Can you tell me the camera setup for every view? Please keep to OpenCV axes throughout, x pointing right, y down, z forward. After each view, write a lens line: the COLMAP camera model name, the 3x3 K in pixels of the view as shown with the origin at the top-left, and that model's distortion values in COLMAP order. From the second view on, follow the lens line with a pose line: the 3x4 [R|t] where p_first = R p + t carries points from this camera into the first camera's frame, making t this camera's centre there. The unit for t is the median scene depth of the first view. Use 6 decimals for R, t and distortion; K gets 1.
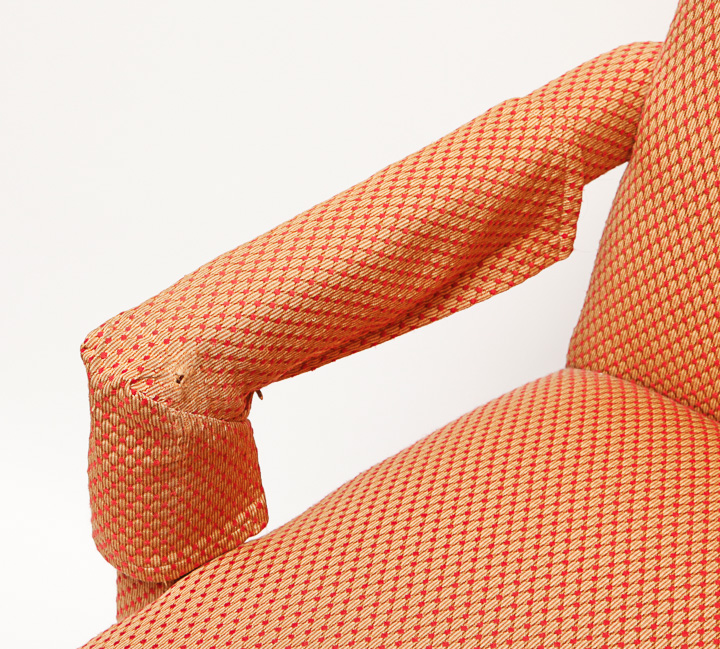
lens RADIAL K [[1441.3, 0, 360.2], [0, 1441.3, 325.7], [0, 0, 1]] dist [-0.077857, 0.000000]
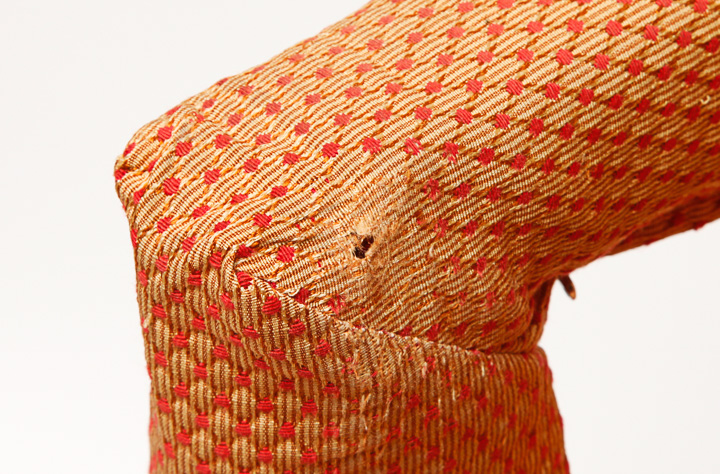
lens RADIAL K [[2198.5, 0, 361.3], [0, 2198.5, 237.0], [0, 0, 1]] dist [0.335633, 0.000000]
pose [[0.987283, 0.001532, -0.158965, -0.030557], [0.002784, 0.999634, 0.026921, 0.018056], [0.158948, -0.027021, 0.986917, 0.403021]]
